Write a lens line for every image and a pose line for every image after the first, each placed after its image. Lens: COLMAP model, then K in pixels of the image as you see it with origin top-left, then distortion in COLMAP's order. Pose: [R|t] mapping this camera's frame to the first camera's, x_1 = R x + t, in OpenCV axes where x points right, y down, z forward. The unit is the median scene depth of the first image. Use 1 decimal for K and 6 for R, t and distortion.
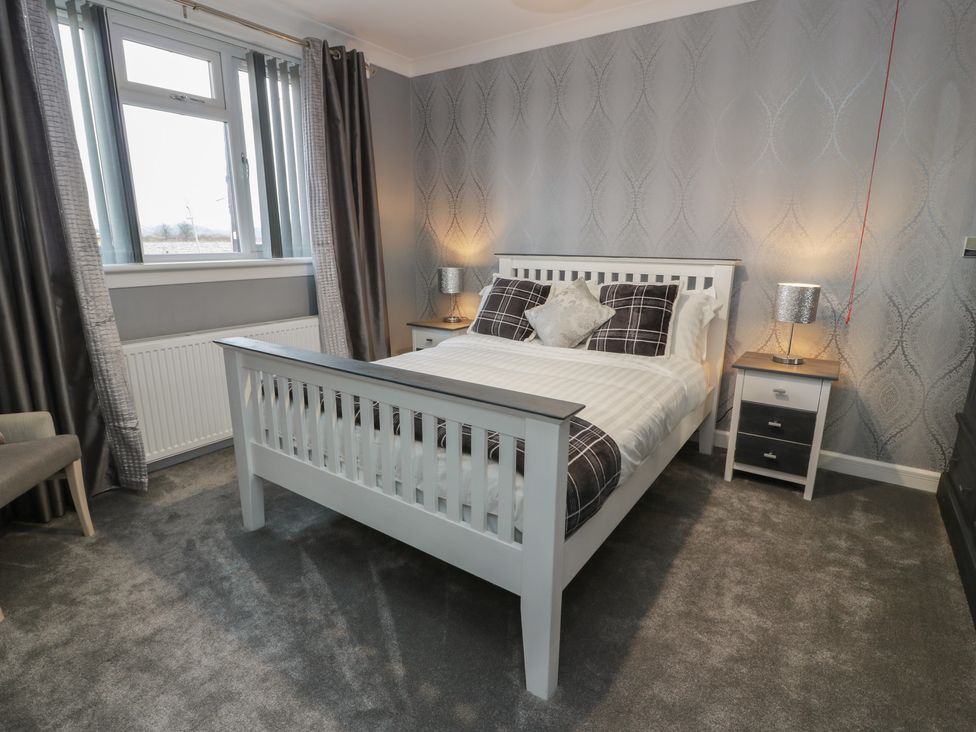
lens RADIAL K [[519.6, 0, 488.7], [0, 519.6, 360.8], [0, 0, 1]] dist [0.002424, -0.015511]
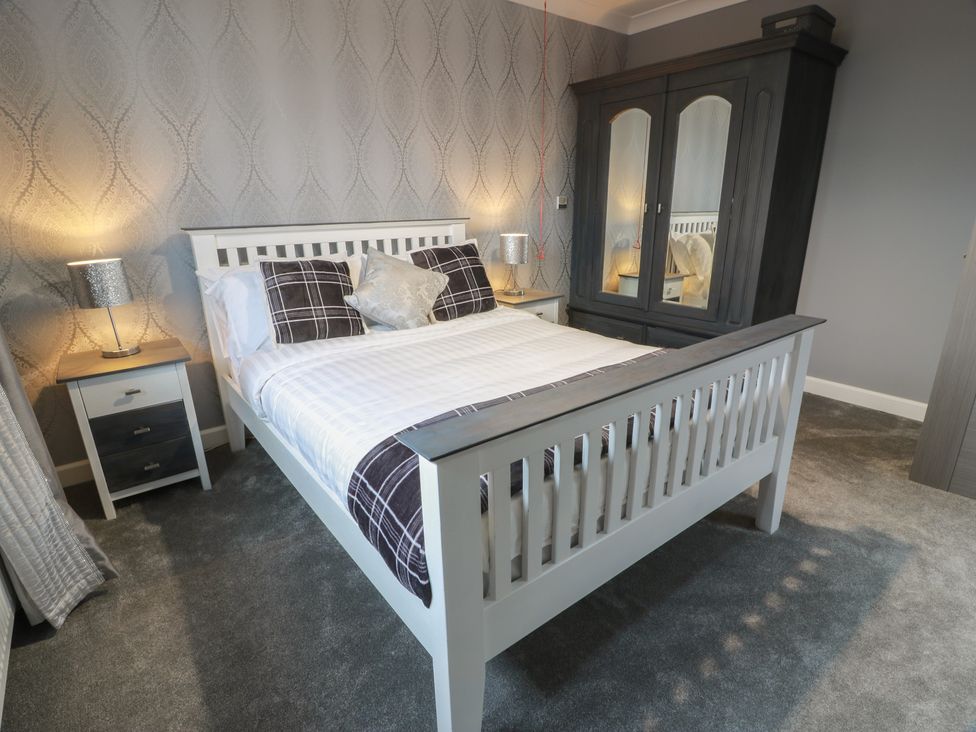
lens RADIAL K [[602.5, 0, 530.0], [0, 602.5, 373.4], [0, 0, 1]] dist [-0.021396, 0.003140]
pose [[0.214081, -0.276344, 0.936912, -0.747277], [0.233162, 0.945880, 0.225713, -0.126558], [-0.948581, 0.170131, 0.266927, 0.522140]]
